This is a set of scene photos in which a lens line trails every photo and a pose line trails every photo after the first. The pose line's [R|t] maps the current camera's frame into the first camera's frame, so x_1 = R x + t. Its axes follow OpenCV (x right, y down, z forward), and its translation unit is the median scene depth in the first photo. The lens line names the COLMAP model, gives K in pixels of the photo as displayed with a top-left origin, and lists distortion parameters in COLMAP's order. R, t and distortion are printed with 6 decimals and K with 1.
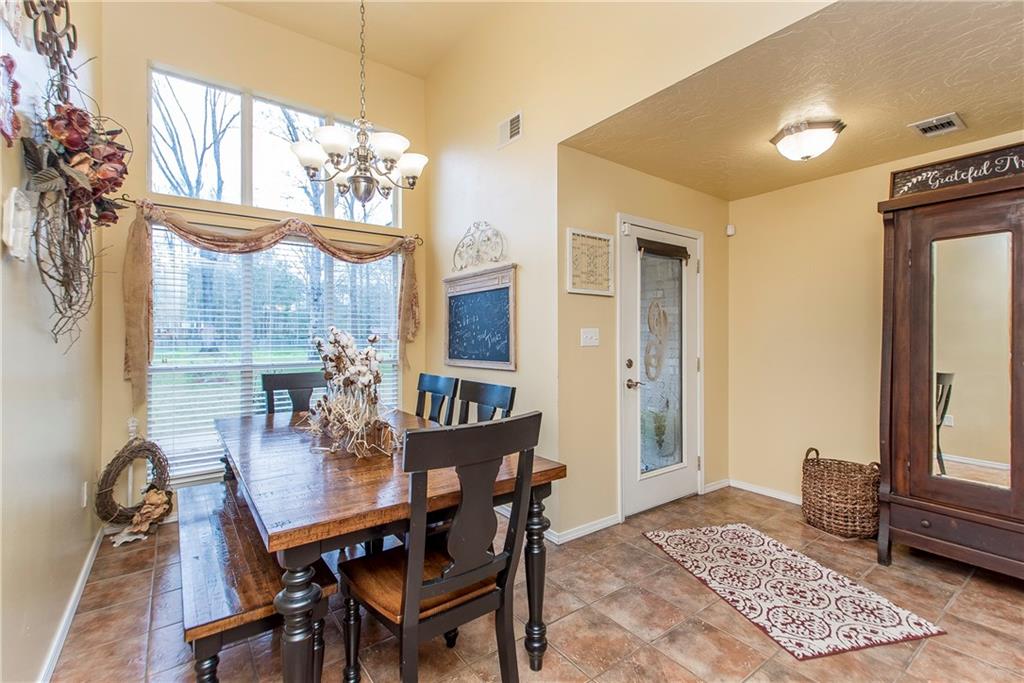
lens RADIAL K [[459.3, 0, 509.8], [0, 459.3, 339.6], [0, 0, 1]] dist [0.012421, -0.000607]
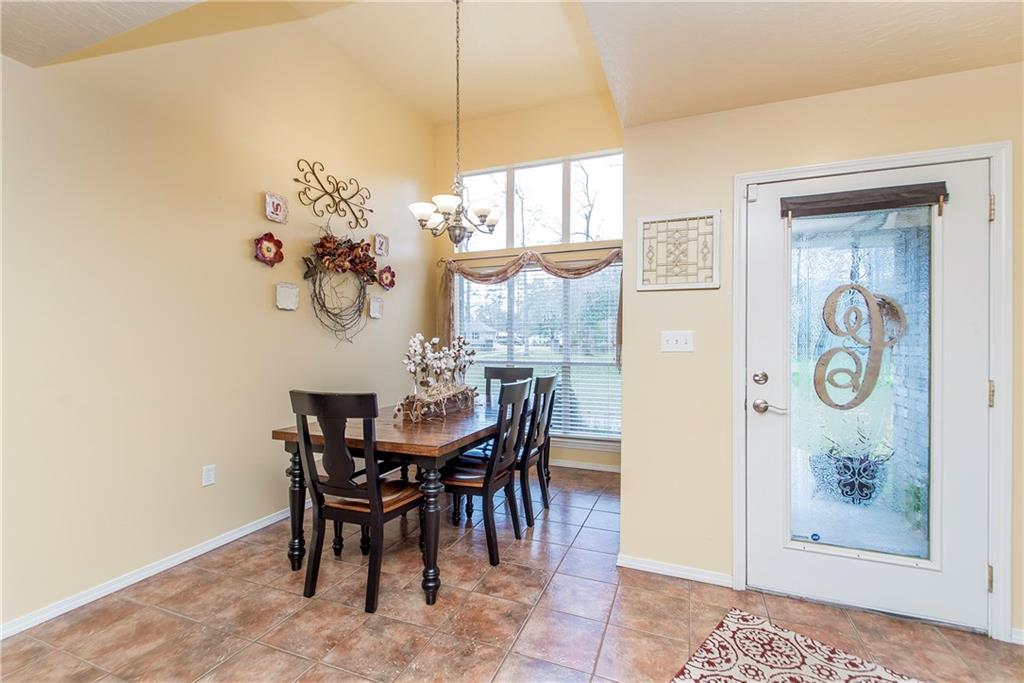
lens RADIAL K [[459.3, 0, 505.2], [0, 459.3, 341.1], [0, 0, 1]] dist [0.012421, -0.000607]
pose [[0.521181, 0.002178, -0.853443, 0.634867], [-0.001792, 0.999997, 0.001458, -0.007880], [0.853444, 0.000770, 0.521183, 0.260264]]
